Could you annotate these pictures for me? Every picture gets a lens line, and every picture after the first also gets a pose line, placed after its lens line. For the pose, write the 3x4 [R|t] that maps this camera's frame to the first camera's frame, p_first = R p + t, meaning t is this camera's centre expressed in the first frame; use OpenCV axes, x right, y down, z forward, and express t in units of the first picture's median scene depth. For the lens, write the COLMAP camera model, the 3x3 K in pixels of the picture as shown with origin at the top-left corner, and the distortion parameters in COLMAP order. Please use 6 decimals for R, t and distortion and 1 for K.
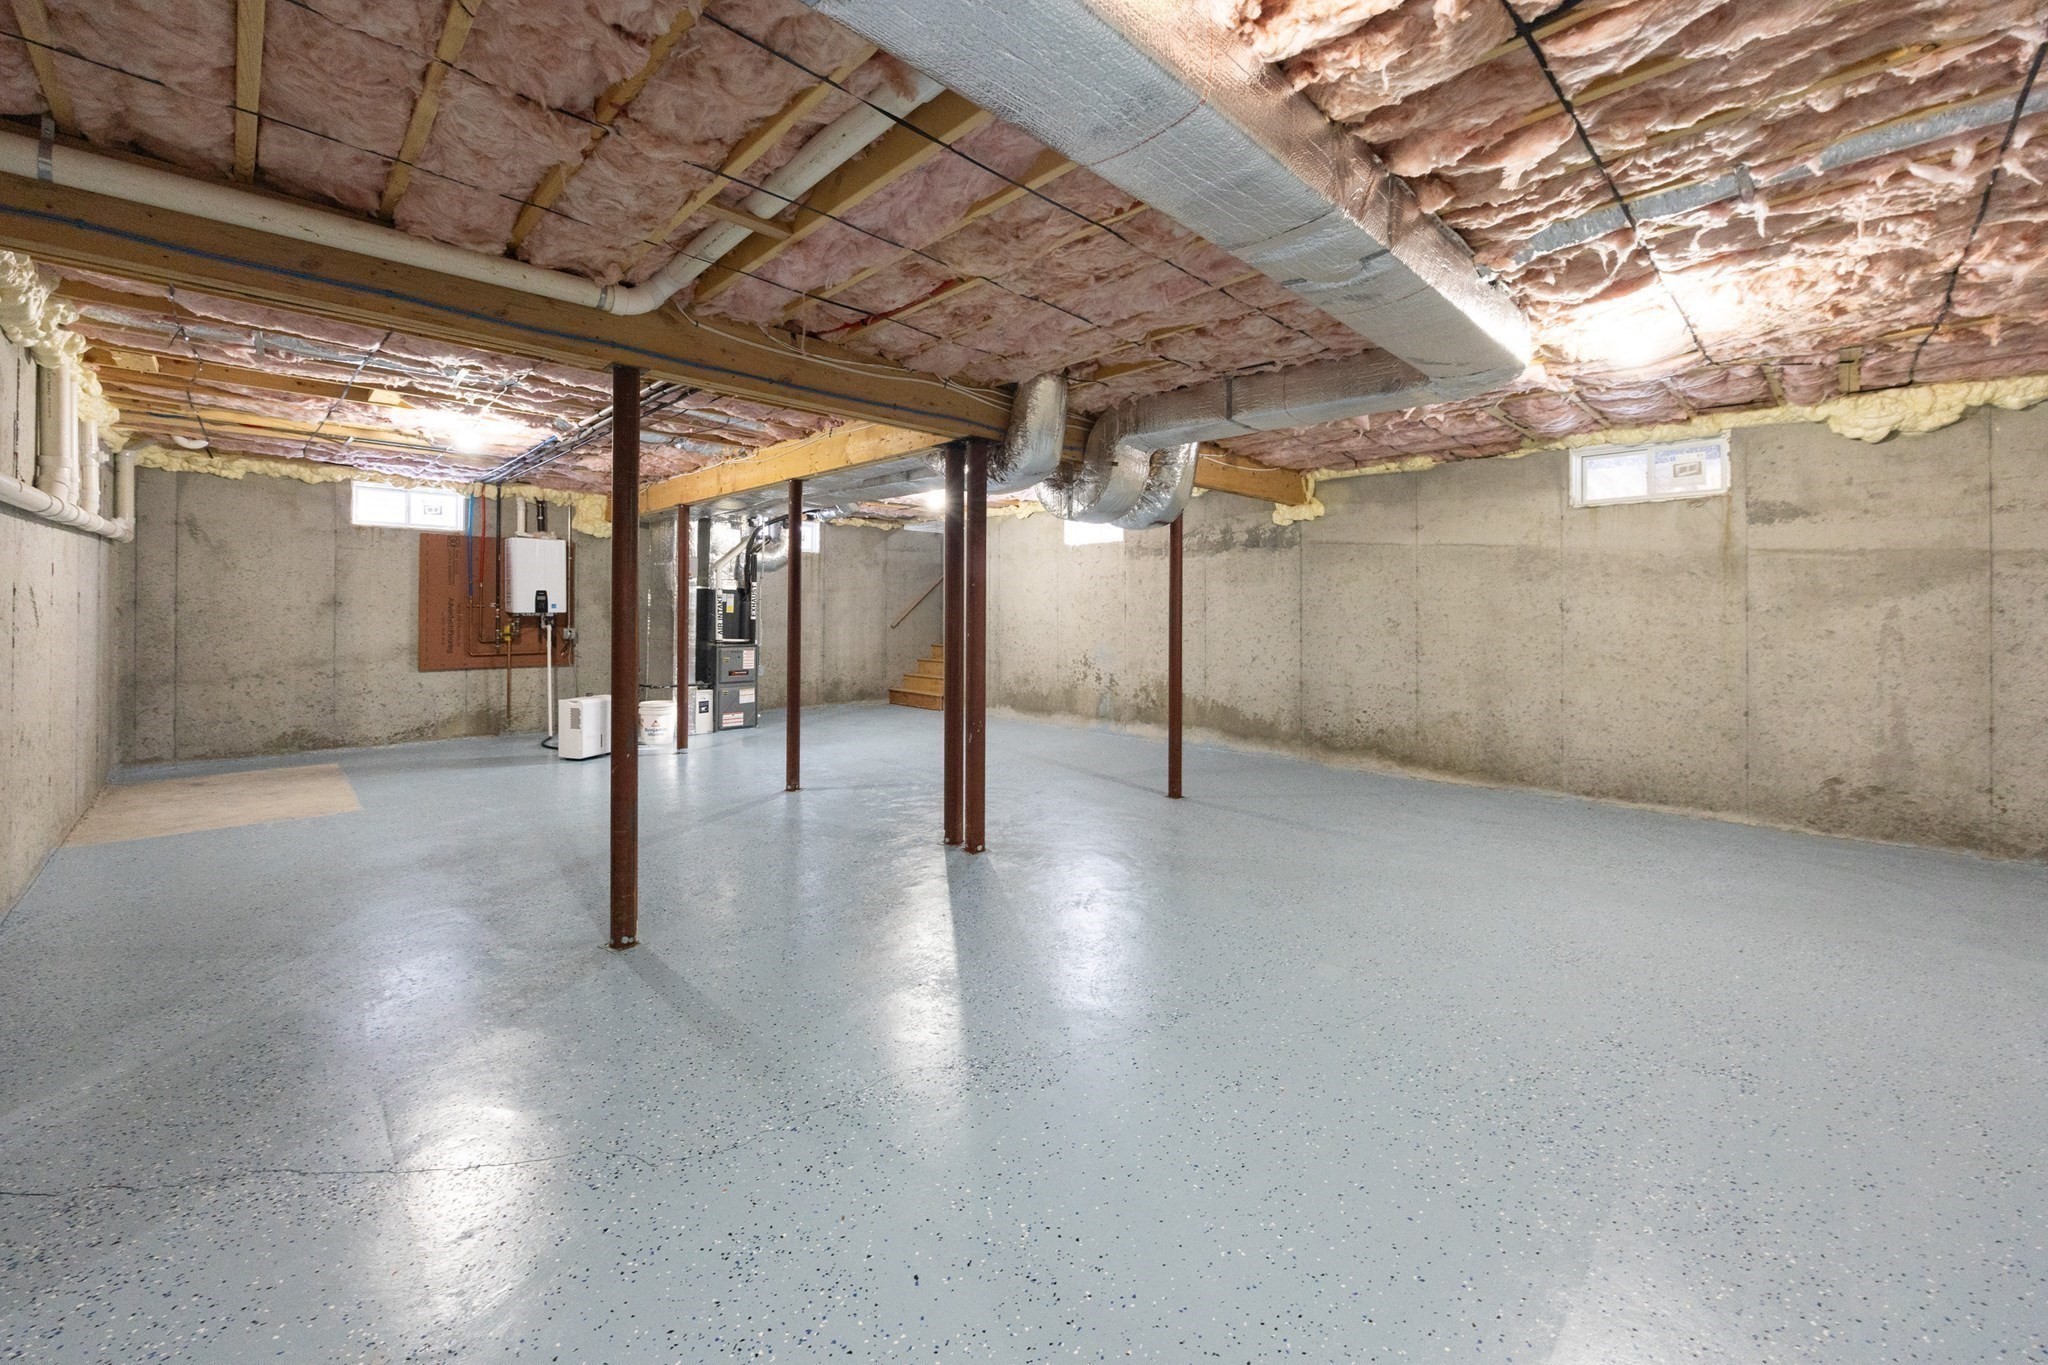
lens RADIAL K [[867.0, 0, 1026.6], [0, 867.0, 607.9], [0, 0, 1]] dist [0.000094, 0.000132]
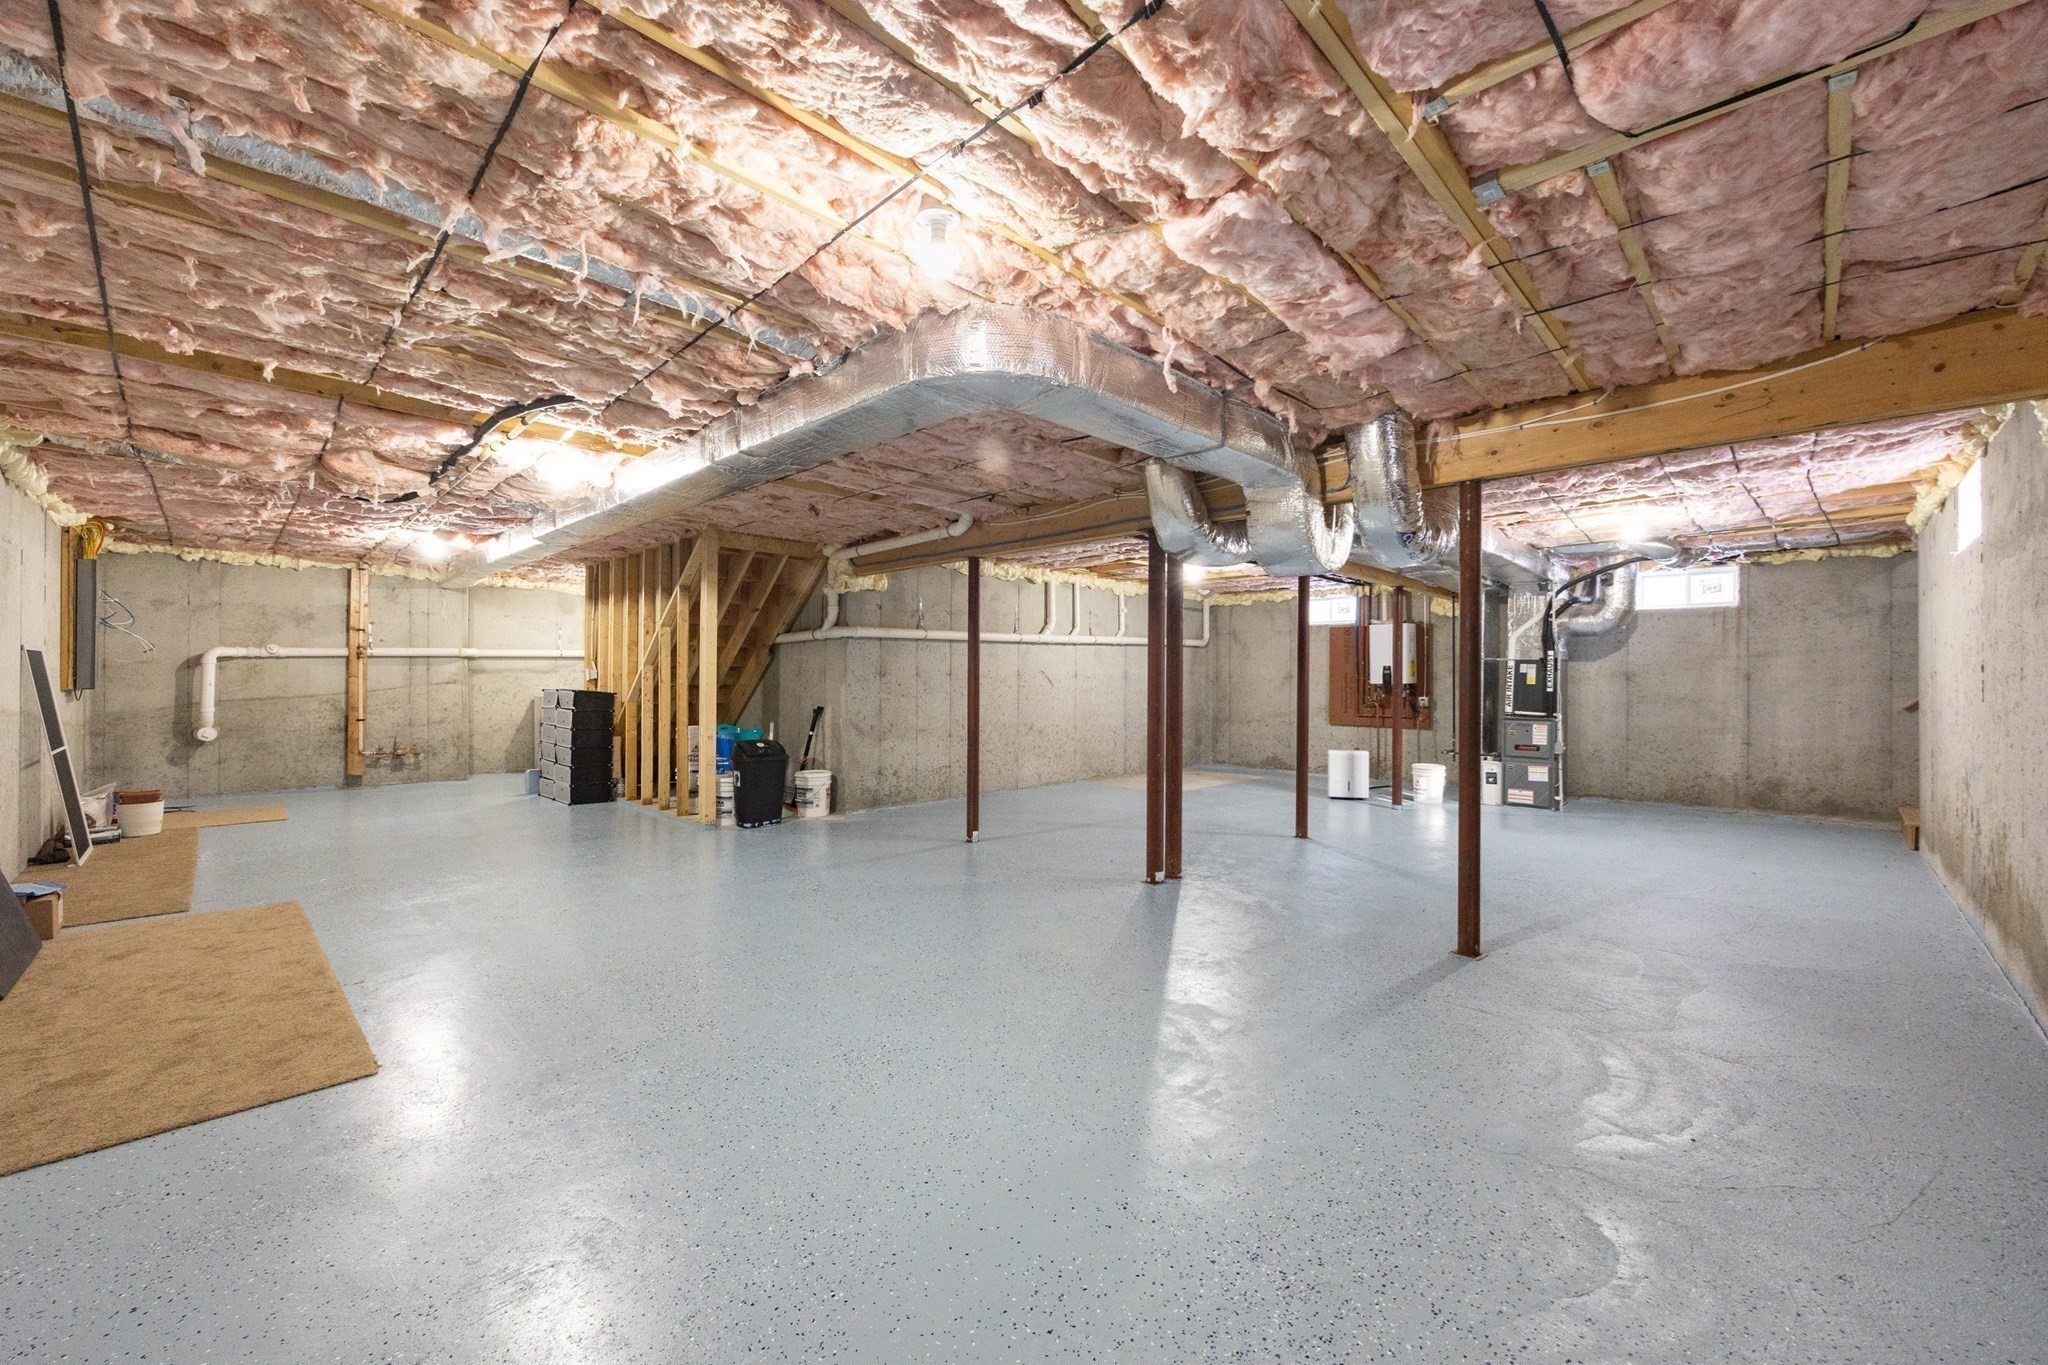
lens RADIAL K [[802.6, 0, 993.9], [0, 802.6, 685.0], [0, 0, 1]] dist [0.000296, 0.000234]
pose [[-0.063169, 0.000091, -0.998003, 0.581552], [-0.003499, 0.999994, 0.000313, 0.008712], [0.997997, 0.003512, -0.063168, 0.483463]]
